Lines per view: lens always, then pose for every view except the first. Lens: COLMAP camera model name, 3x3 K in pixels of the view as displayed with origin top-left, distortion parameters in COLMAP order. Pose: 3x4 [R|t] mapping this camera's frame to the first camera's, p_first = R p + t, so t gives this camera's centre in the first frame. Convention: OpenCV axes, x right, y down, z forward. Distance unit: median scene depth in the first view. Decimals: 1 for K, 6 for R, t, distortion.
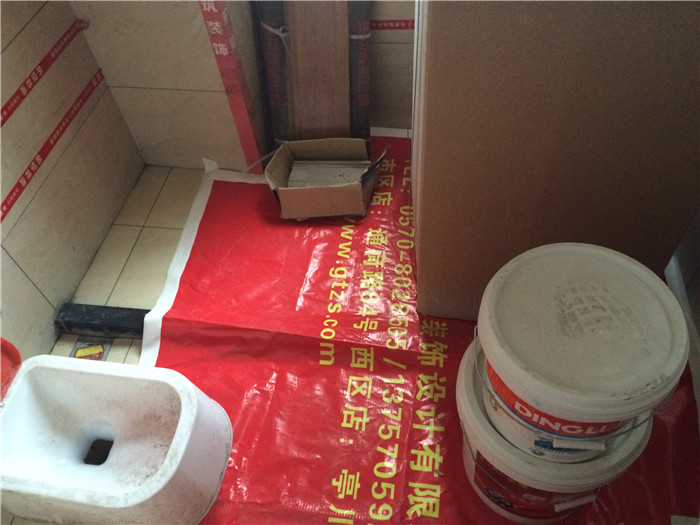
lens RADIAL K [[595.5, 0, 354.4], [0, 595.5, 263.4], [0, 0, 1]] dist [0.054473, -0.077044]
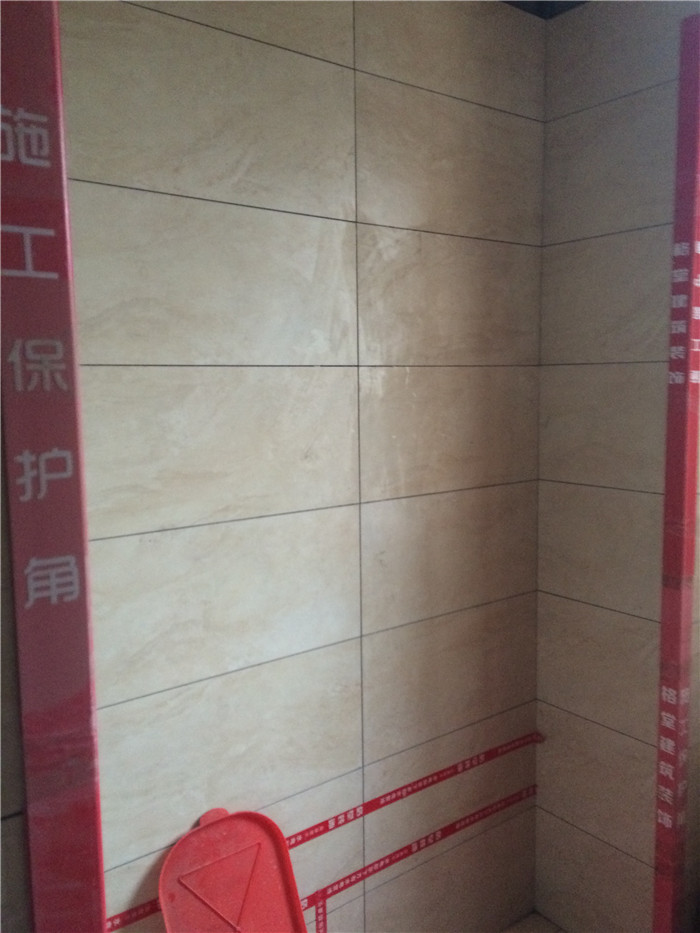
lens RADIAL K [[793.7, 0, 356.0], [0, 793.7, 459.5], [0, 0, 1]] dist [0.054473, -0.077044]
pose [[0.736092, 0.140294, -0.662183, 0.141938], [-0.559593, 0.676523, -0.478719, 0.100304], [0.380821, 0.722934, 0.576491, -0.229281]]
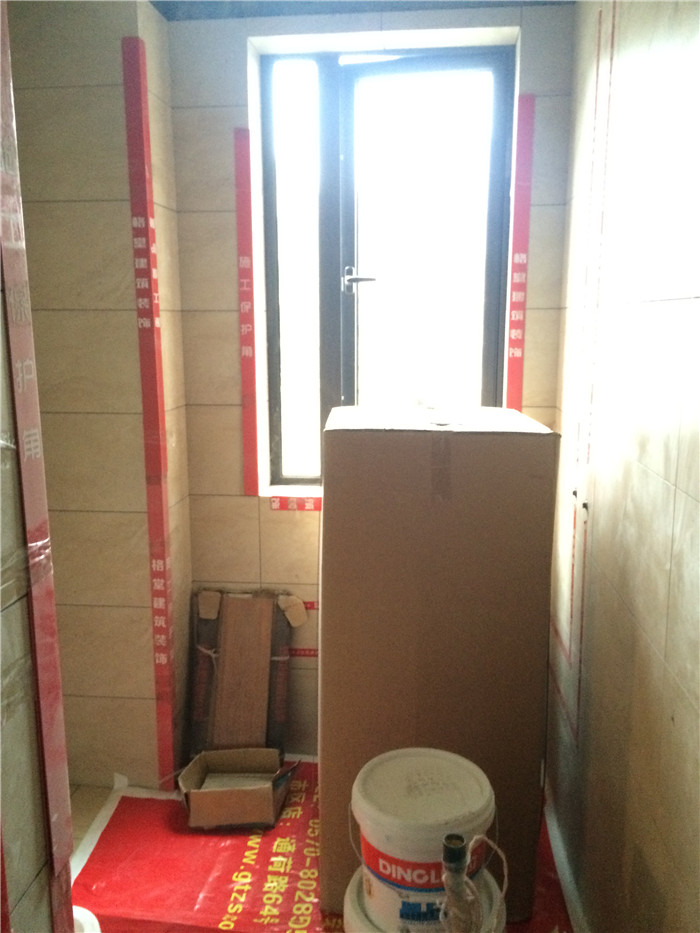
lens RADIAL K [[793.7, 0, 356.8], [0, 793.7, 463.7], [0, 0, 1]] dist [0.054473, -0.077044]
pose [[0.995115, 0.065259, 0.074072, 0.018233], [0.000698, 0.745663, -0.666322, 0.376078], [-0.098717, 0.663119, 0.741976, -0.428099]]
